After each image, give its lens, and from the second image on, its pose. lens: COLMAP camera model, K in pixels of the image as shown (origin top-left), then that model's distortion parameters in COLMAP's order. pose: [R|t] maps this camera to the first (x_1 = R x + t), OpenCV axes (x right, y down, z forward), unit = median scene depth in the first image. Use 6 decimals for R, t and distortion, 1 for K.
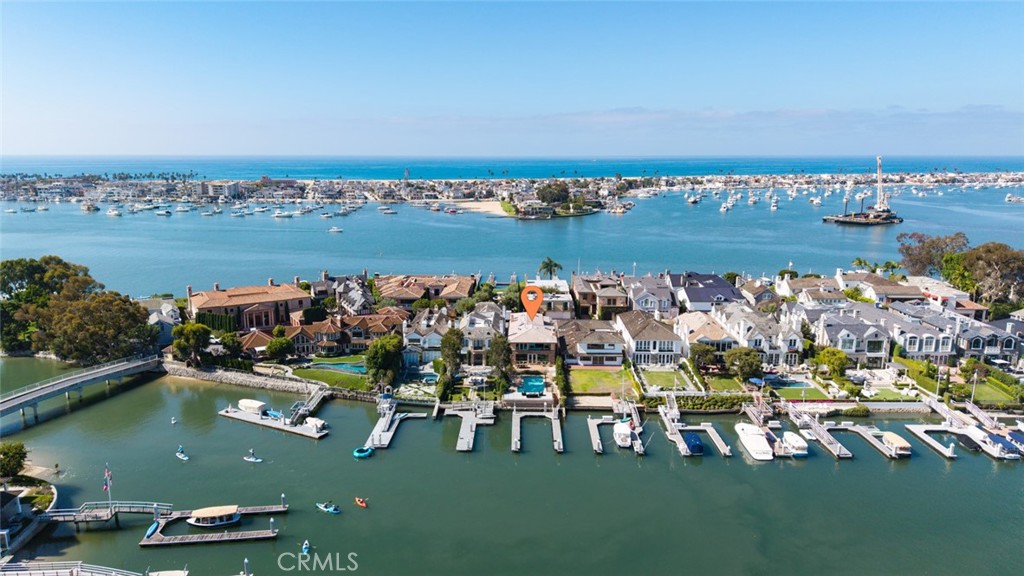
lens RADIAL K [[675.0, 0, 512.0], [0, 675.0, 288.0], [0, 0, 1]] dist [0.076226, -0.087701]
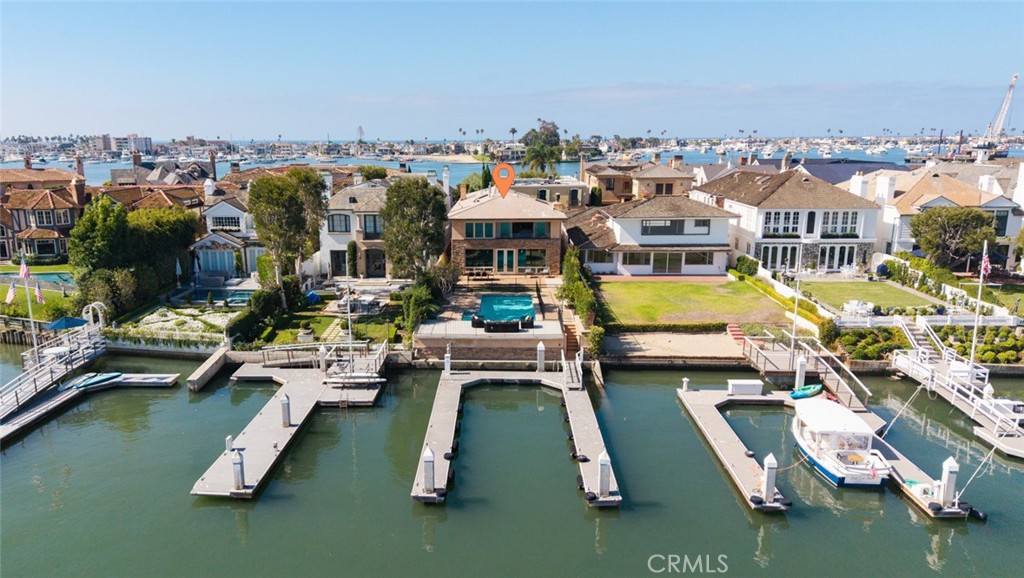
lens RADIAL K [[749.9, 0, 476.5], [0, 749.9, 315.5], [0, 0, 1]] dist [0.021267, 0.000528]
pose [[0.999818, 0.000798, -0.019068, 0.022875], [-0.000076, 0.999285, 0.037817, 0.131145], [0.019085, -0.037809, 0.999103, 0.587568]]
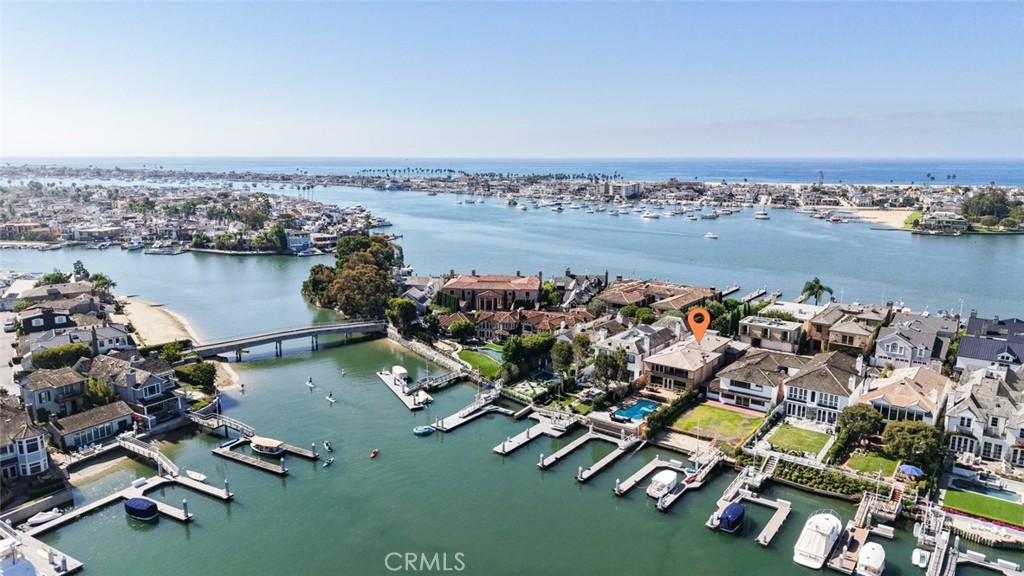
lens RADIAL K [[675.0, 0, 512.0], [0, 675.0, 288.0], [0, 0, 1]] dist [0.076226, -0.087701]
pose [[0.808761, 0.113735, -0.577036, 0.398183], [-0.115662, 0.992722, 0.033558, -0.029342], [0.576653, 0.039601, 0.816029, 0.151615]]
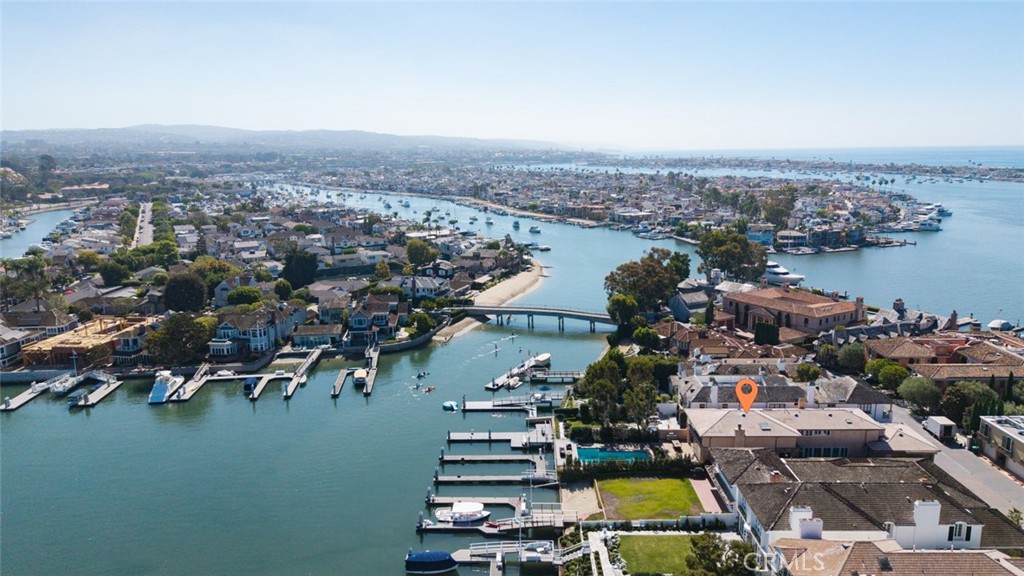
lens RADIAL K [[675.0, 0, 512.0], [0, 675.0, 288.0], [0, 0, 1]] dist [0.076226, -0.087701]
pose [[0.006834, 0.197271, -0.980325, 0.747358], [-0.178286, 0.964881, 0.192920, -0.169043], [0.983955, 0.173460, 0.041765, 0.815817]]
